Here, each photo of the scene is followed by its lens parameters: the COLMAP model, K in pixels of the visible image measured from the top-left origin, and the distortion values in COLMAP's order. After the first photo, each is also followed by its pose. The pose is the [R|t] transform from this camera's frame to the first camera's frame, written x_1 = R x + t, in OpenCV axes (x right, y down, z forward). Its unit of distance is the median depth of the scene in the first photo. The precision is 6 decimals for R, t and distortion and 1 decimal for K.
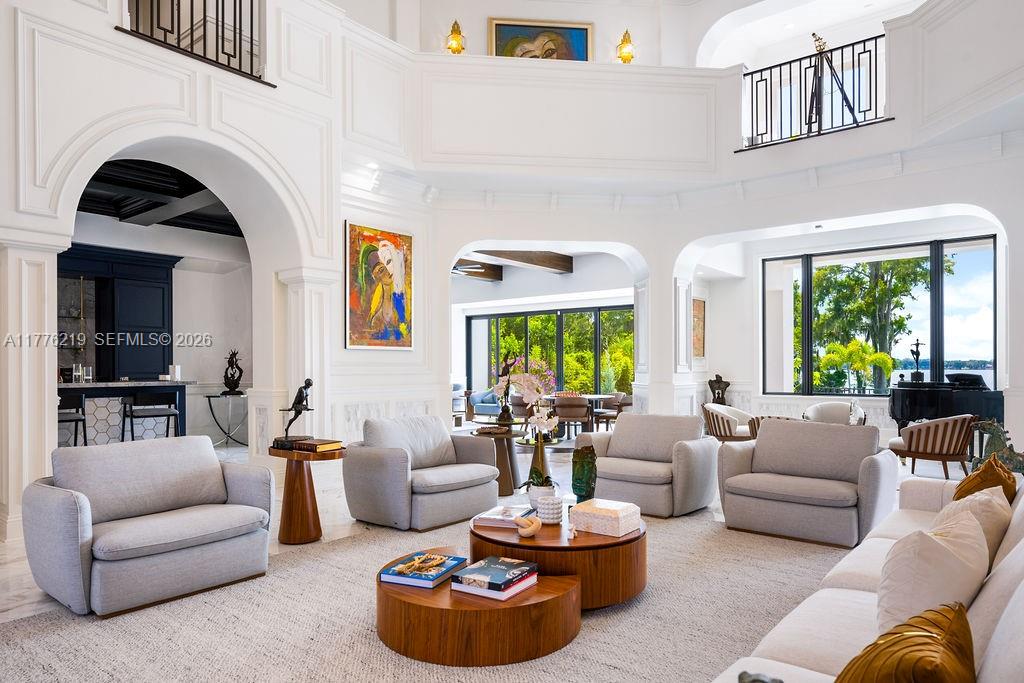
lens RADIAL K [[641.2, 0, 530.8], [0, 641.2, 366.9], [0, 0, 1]] dist [-0.000079, 0.002845]
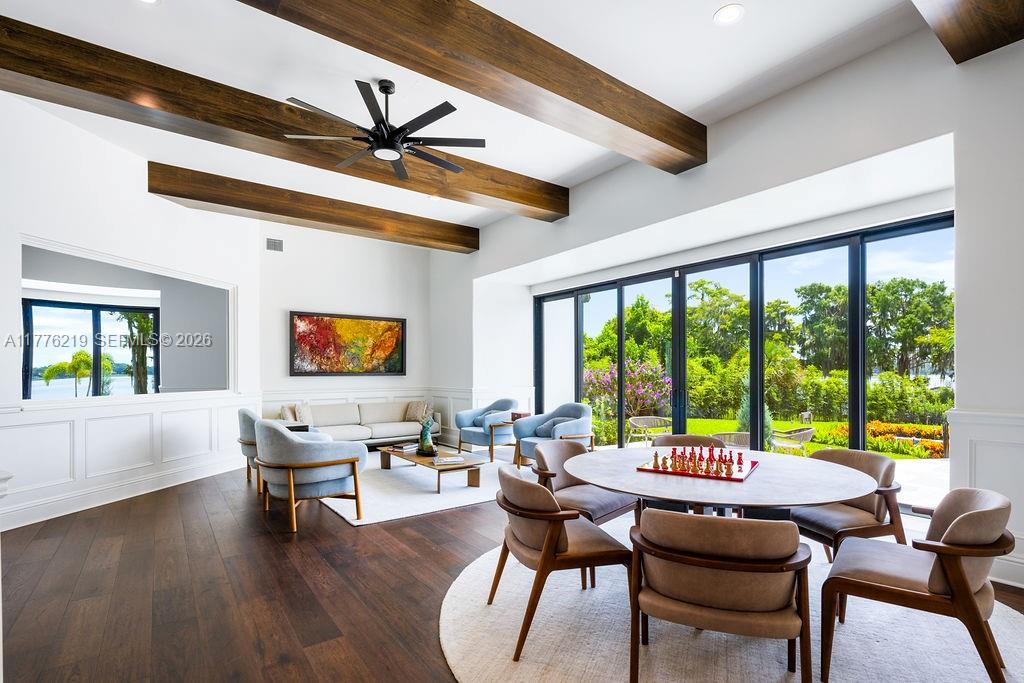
lens RADIAL K [[479.2, 0, 538.0], [0, 479.2, 371.8], [0, 0, 1]] dist [0.001544, 0.000229]
pose [[0.968372, 0.001411, -0.249508, 0.050395], [-0.001231, 0.999999, 0.000879, -0.002216], [0.249509, -0.000544, 0.968372, 0.935538]]
